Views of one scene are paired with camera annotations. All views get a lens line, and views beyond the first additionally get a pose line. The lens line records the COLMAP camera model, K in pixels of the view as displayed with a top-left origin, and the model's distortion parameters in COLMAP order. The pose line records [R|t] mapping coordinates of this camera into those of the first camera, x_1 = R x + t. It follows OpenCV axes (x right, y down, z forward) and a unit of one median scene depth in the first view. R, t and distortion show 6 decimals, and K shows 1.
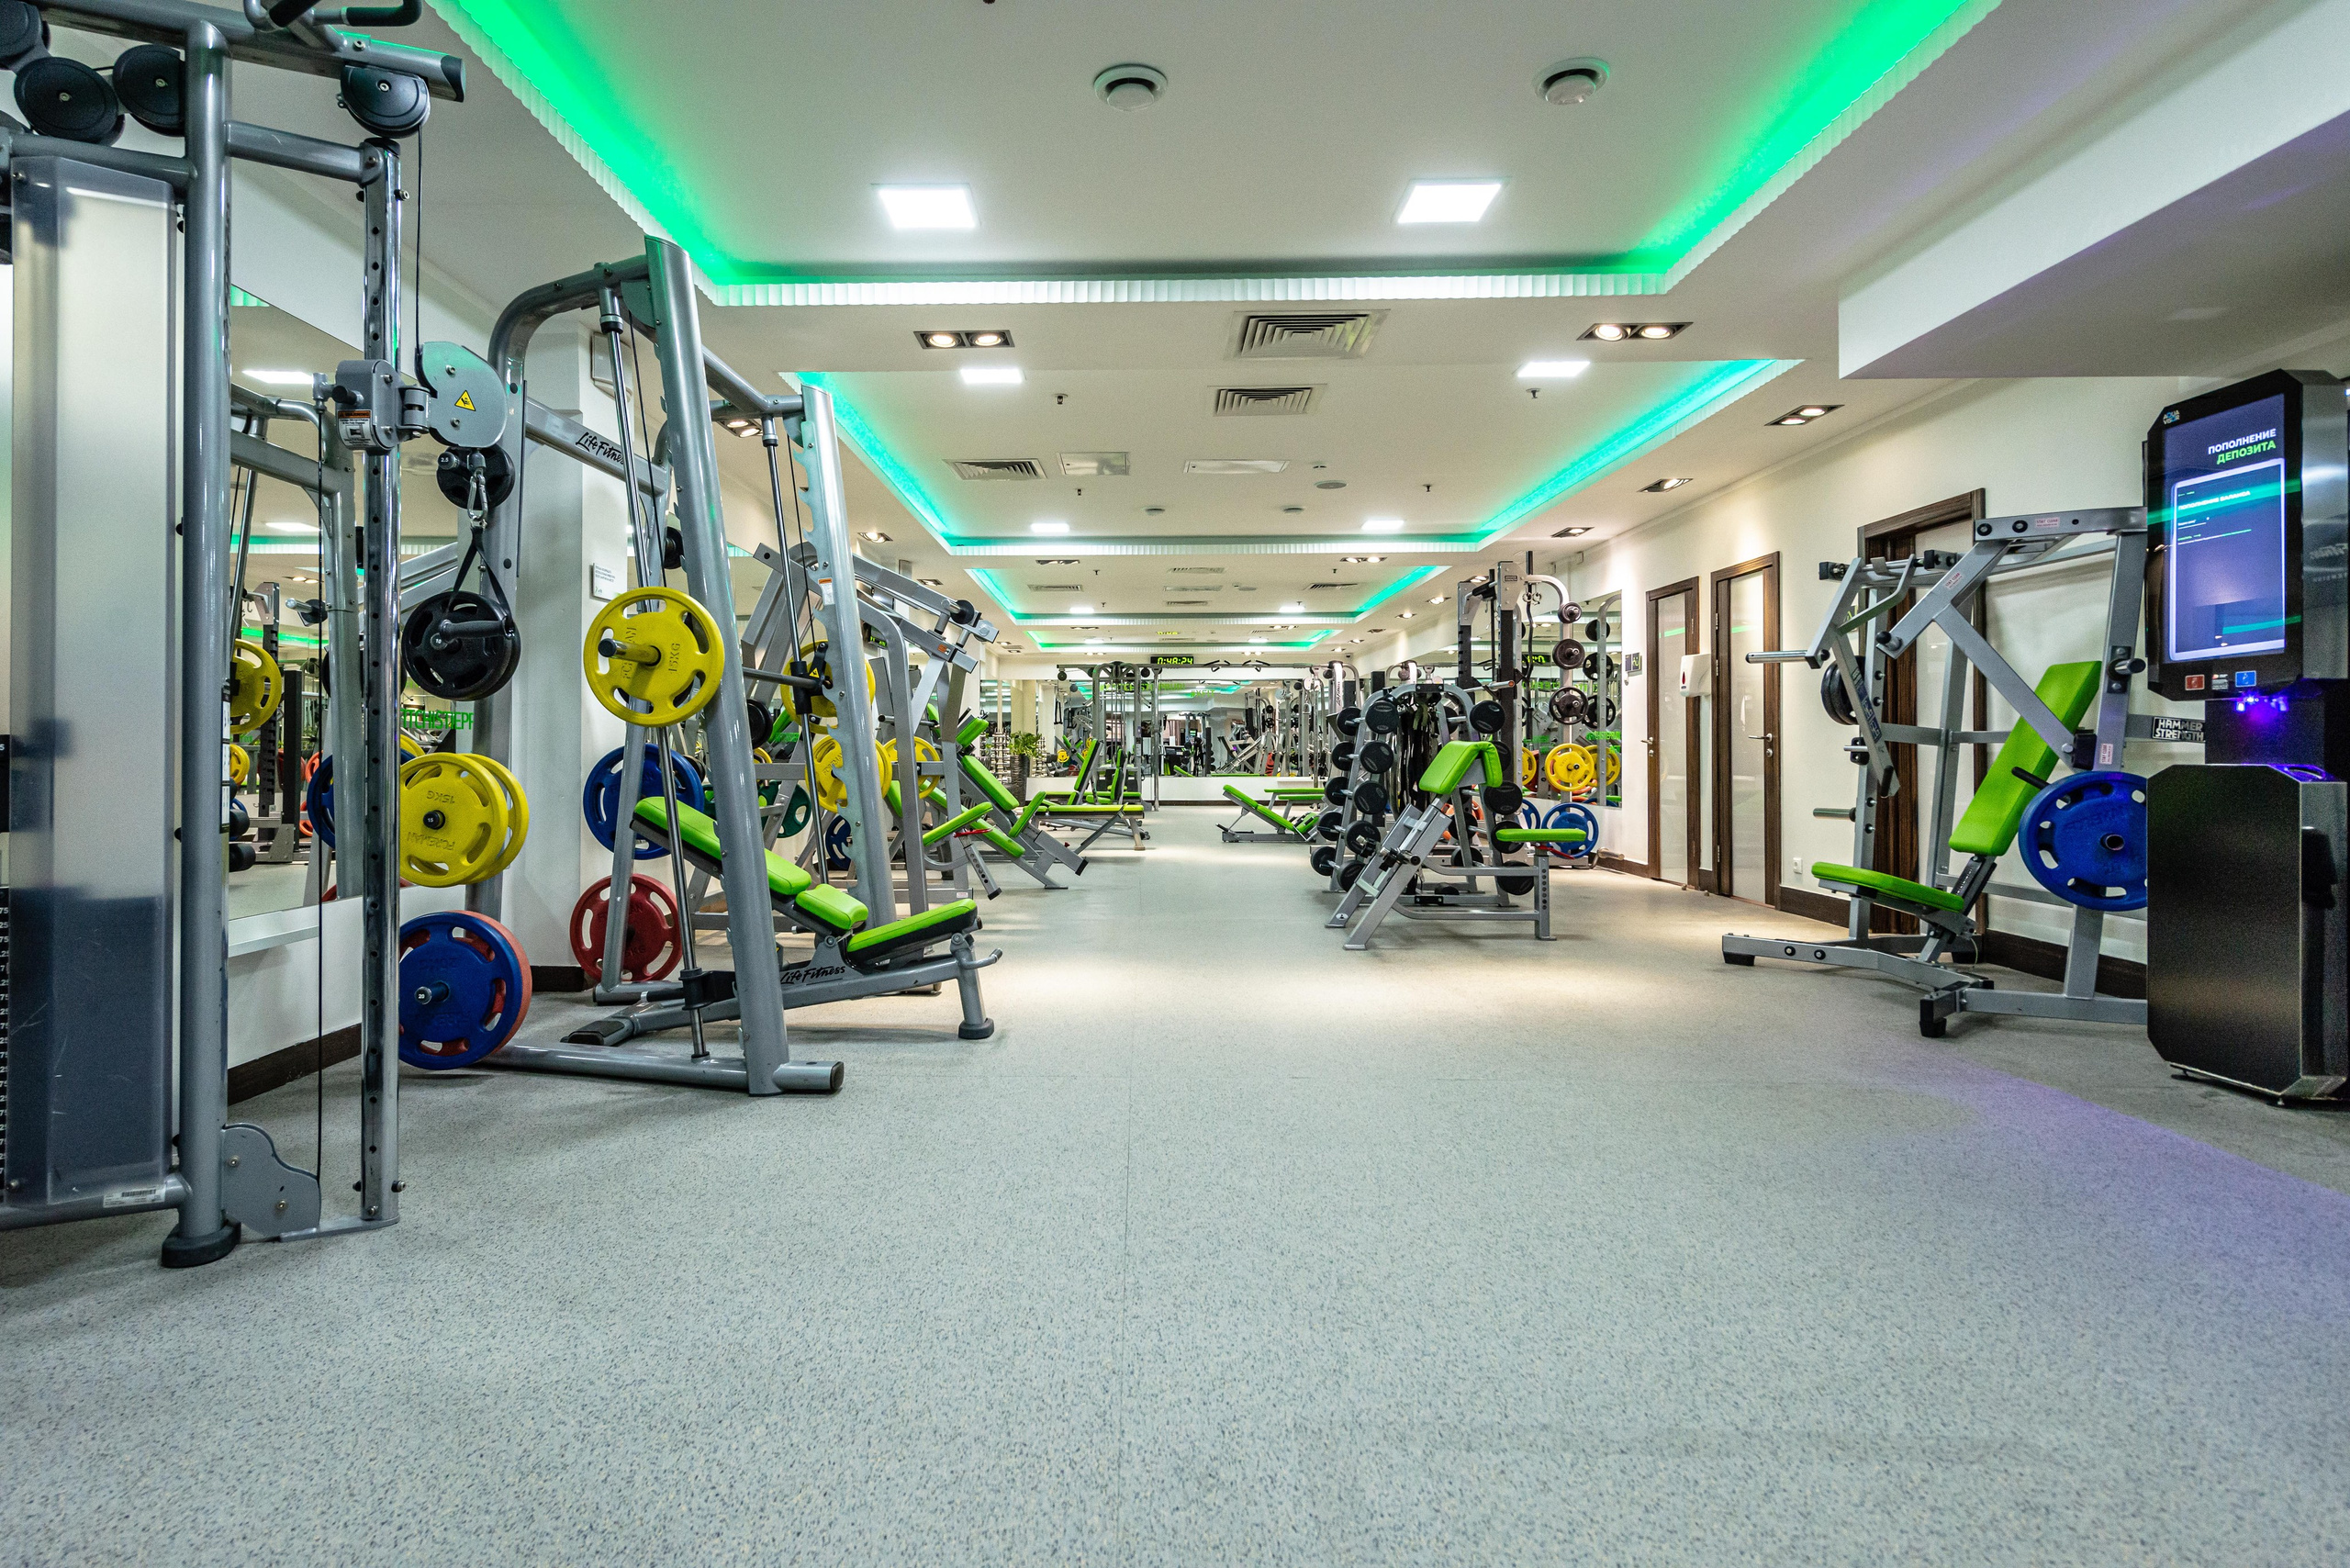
lens RADIAL K [[1272.5, 0, 1163.8], [0, 1272.5, 745.3], [0, 0, 1]] dist [0.018069, -0.000298]
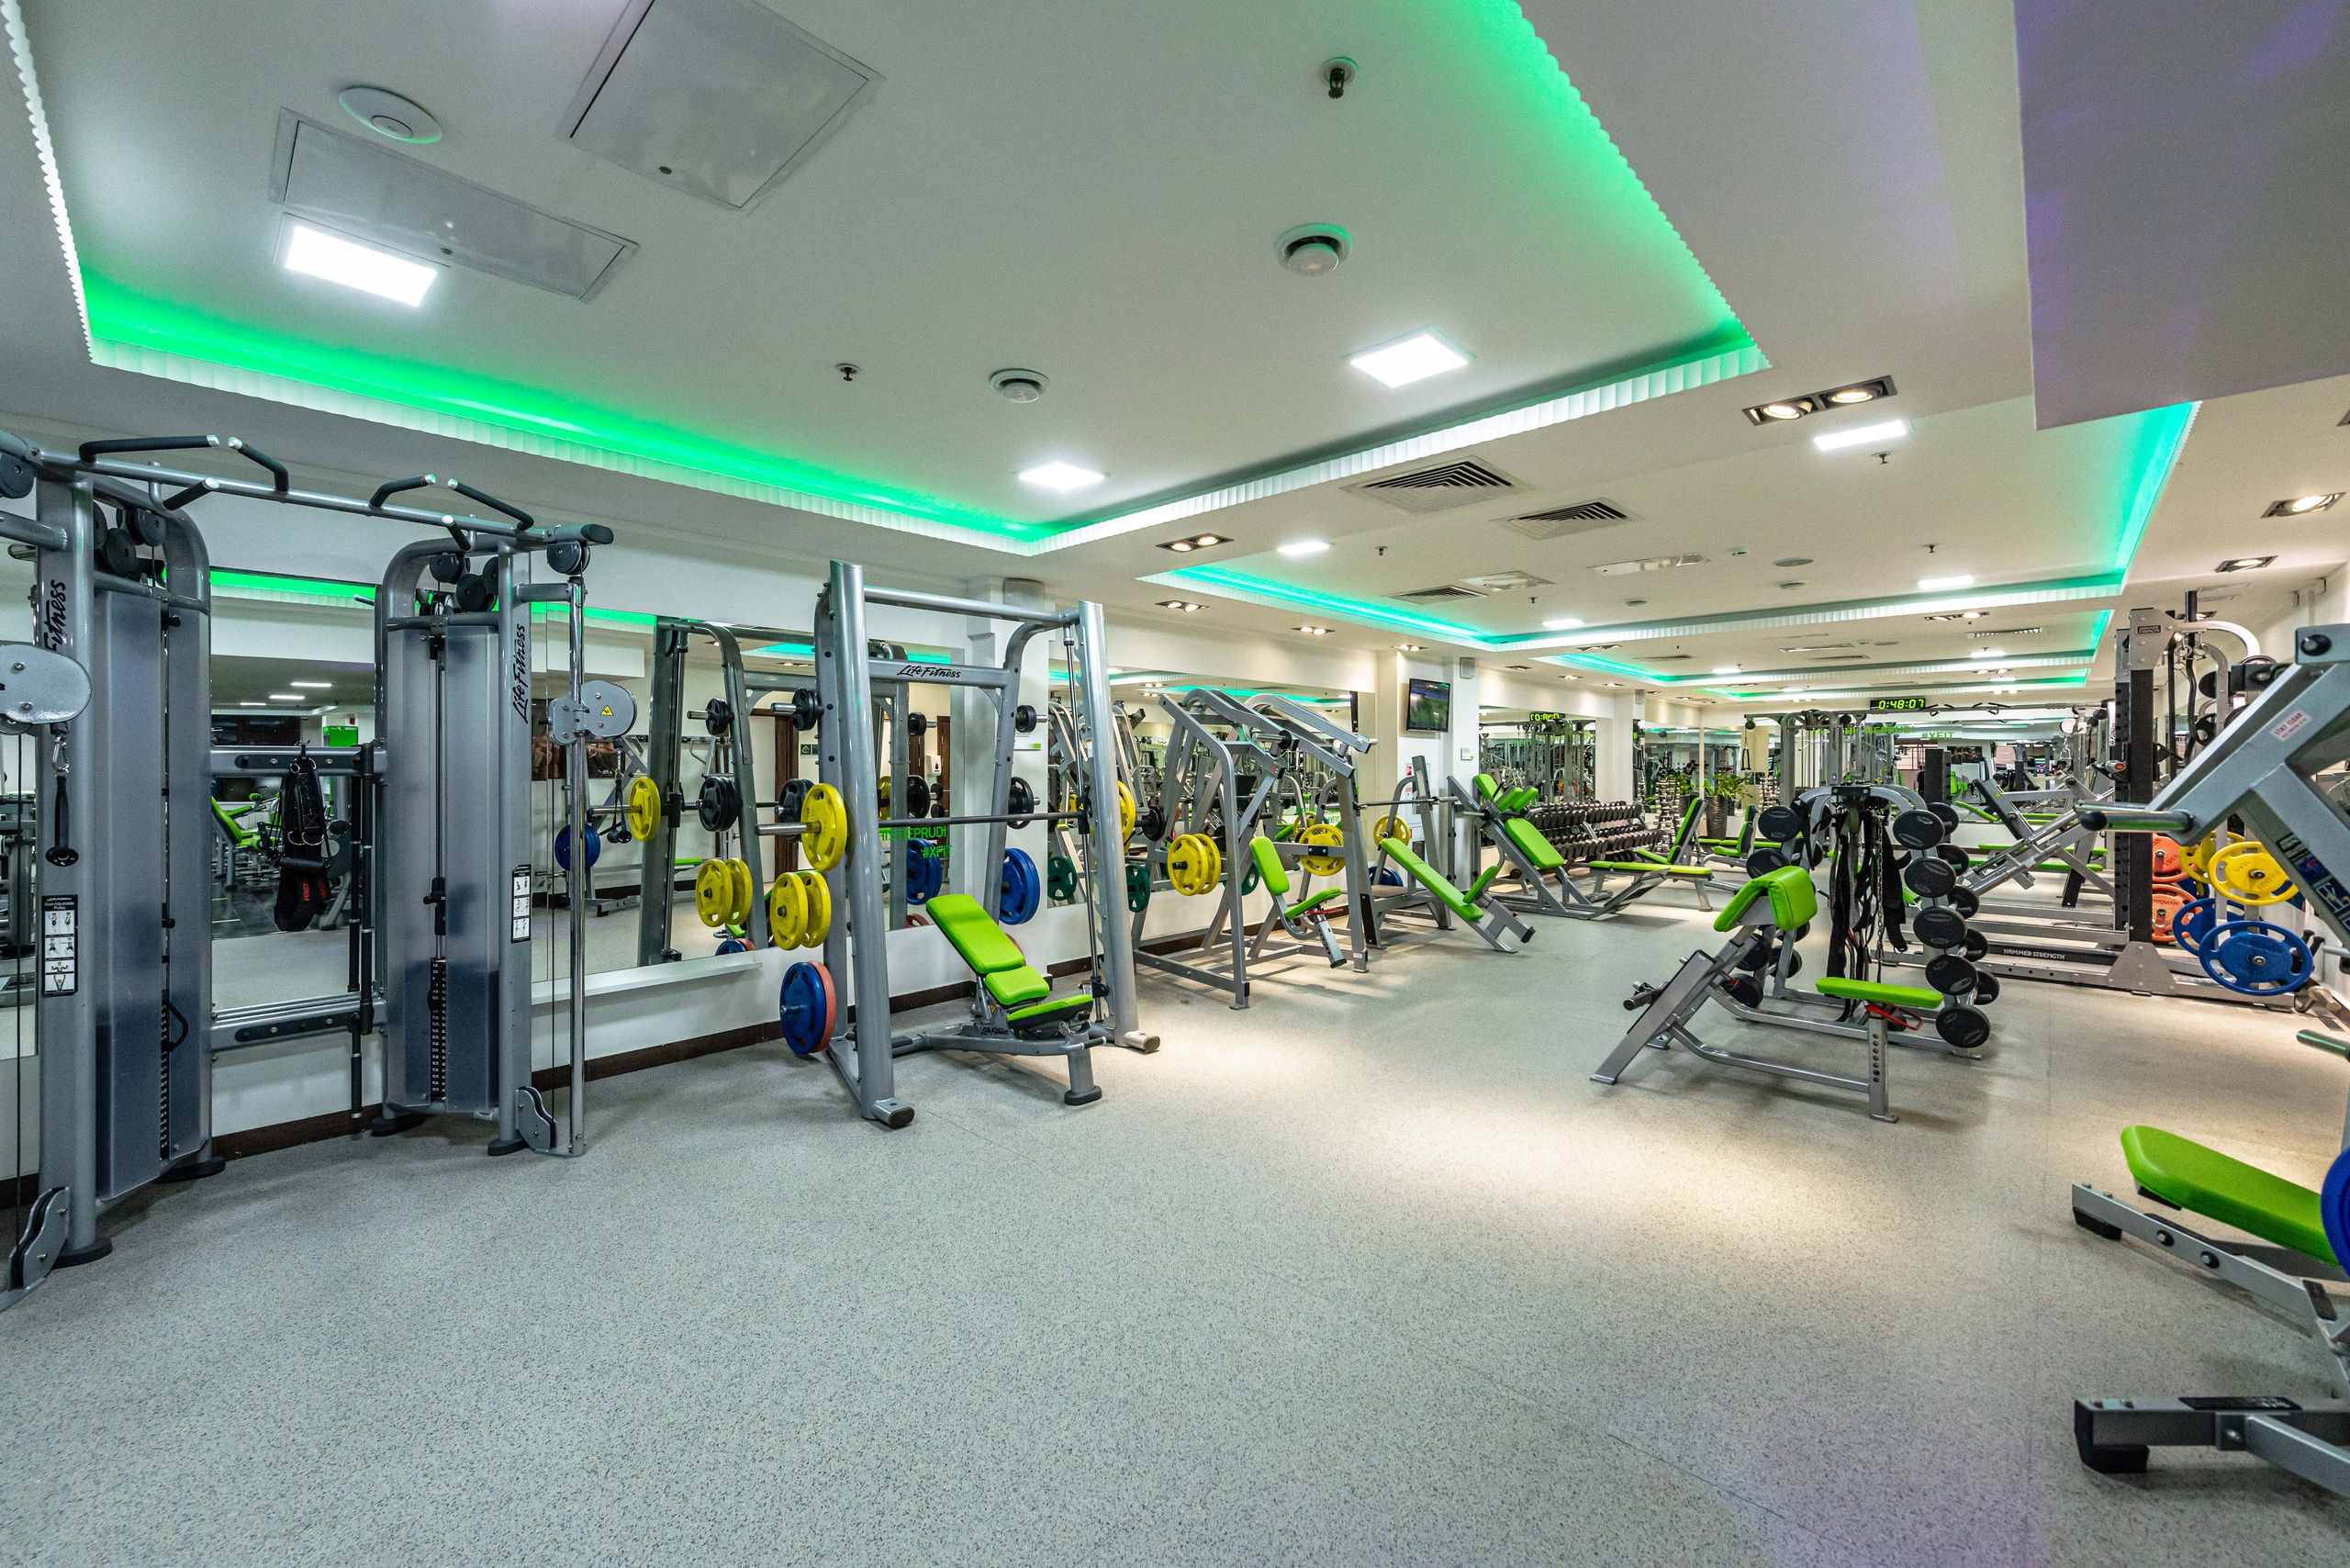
lens RADIAL K [[962.9, 0, 1174.4], [0, 962.9, 771.3], [0, 0, 1]] dist [0.006818, -0.000304]
pose [[0.728015, 0.007125, -0.685524, 0.414615], [0.001493, 0.999927, 0.011978, -0.085473], [0.685560, -0.009744, 0.727951, 0.238657]]
